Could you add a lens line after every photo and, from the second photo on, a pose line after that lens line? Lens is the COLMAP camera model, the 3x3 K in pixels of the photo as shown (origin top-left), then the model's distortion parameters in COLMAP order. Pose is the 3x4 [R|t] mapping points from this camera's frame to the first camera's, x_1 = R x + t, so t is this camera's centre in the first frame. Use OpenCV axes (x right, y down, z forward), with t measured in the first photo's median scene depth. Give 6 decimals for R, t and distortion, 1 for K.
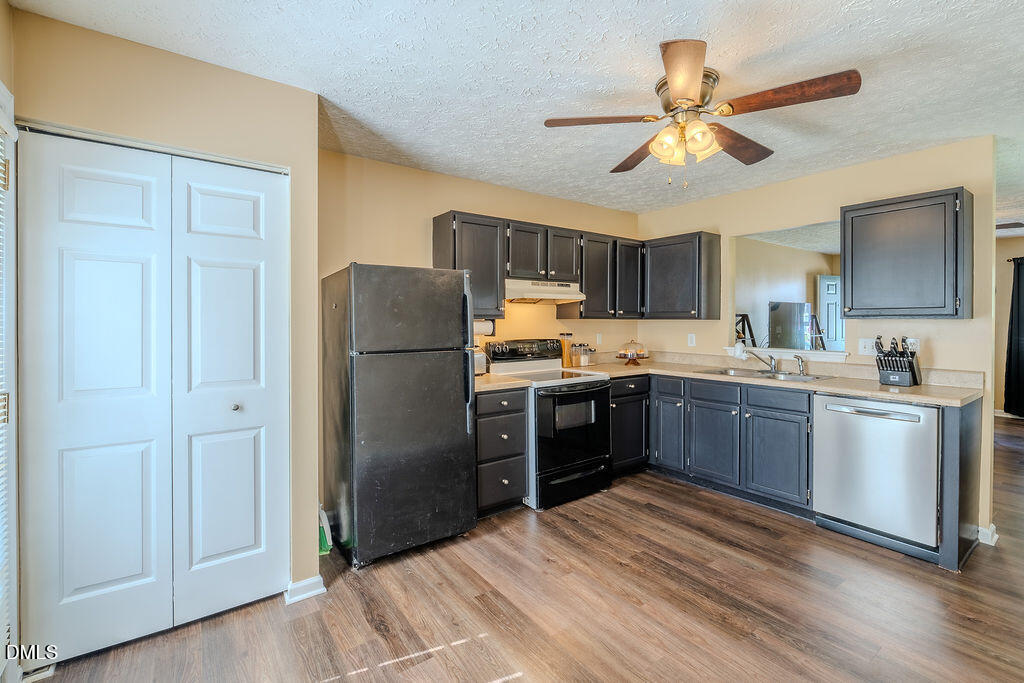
lens RADIAL K [[451.1, 0, 533.8], [0, 451.1, 321.8], [0, 0, 1]] dist [-0.001528, 0.000216]
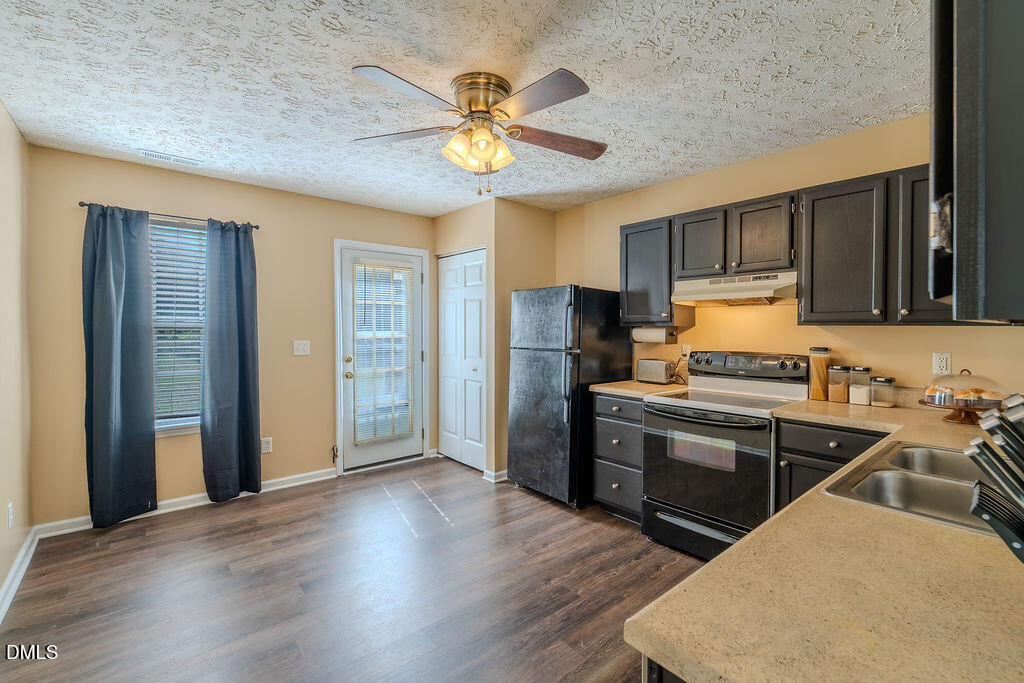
lens RADIAL K [[460.0, 0, 515.5], [0, 460.0, 331.8], [0, 0, 1]] dist [-0.000769, 0.000227]
pose [[0.058011, 0.009187, -0.998274, 0.900941], [-0.005381, 0.999946, 0.008890, -0.000628], [0.998301, 0.004856, 0.058057, 0.673440]]
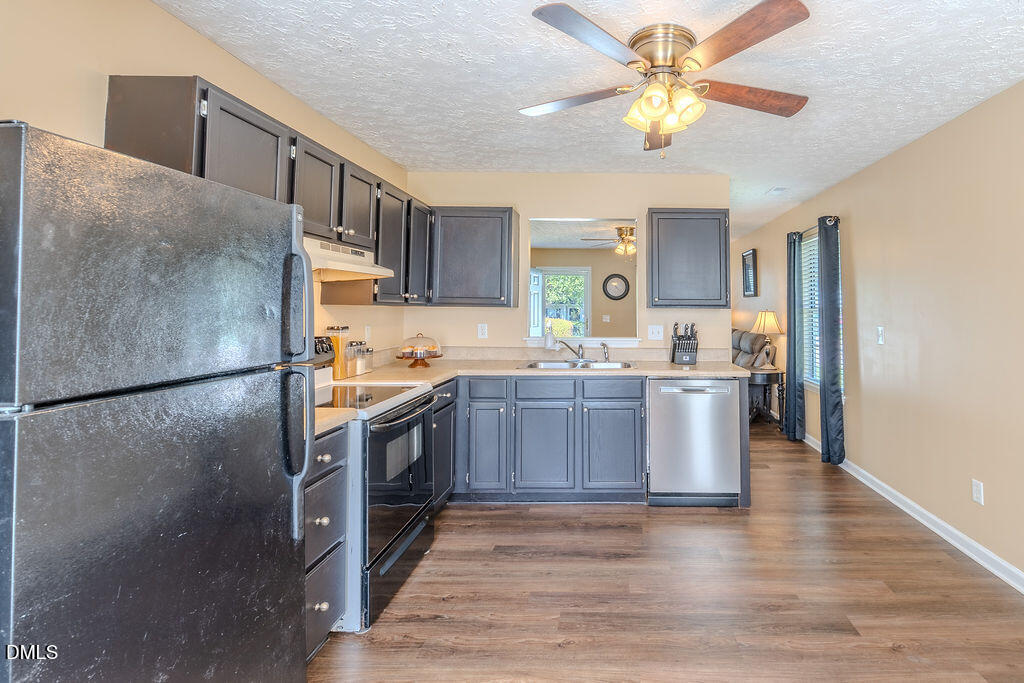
lens RADIAL K [[478.1, 0, 601.7], [0, 478.1, 282.3], [0, 0, 1]] dist [-0.002304, 0.000250]
pose [[0.616103, 0.048532, 0.786169, -0.306319], [-0.005168, 0.998328, -0.057579, -0.000949], [-0.787649, 0.031411, 0.615323, 0.354659]]
